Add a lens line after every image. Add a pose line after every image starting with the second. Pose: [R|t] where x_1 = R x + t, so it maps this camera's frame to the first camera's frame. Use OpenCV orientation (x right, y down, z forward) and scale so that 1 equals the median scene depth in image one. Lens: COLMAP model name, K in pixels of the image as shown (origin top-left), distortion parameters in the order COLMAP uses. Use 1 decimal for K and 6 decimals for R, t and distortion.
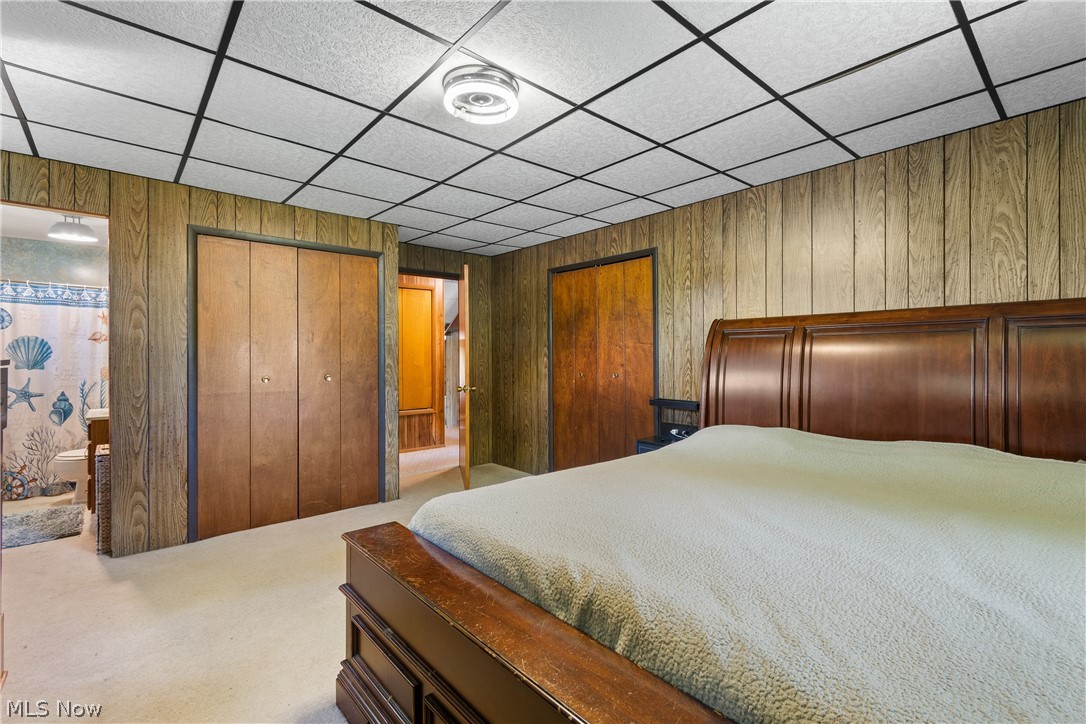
lens RADIAL K [[485.9, 0, 548.2], [0, 485.9, 354.4], [0, 0, 1]] dist [0.000020, -0.000291]
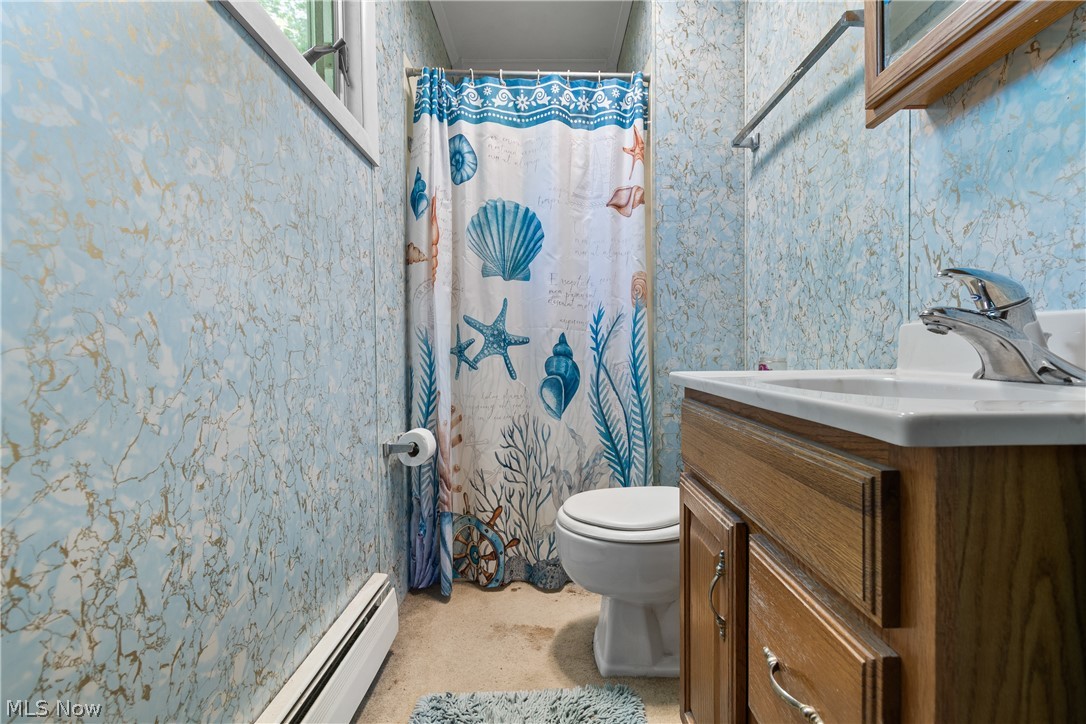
lens RADIAL K [[485.9, 0, 548.2], [0, 485.9, 354.4], [0, 0, 1]] dist [0.000020, -0.000291]
pose [[0.744510, 0.003425, -0.667602, -0.749296], [0.005270, 0.999926, 0.011006, 0.090815], [0.667590, -0.011712, 0.744437, 0.701093]]
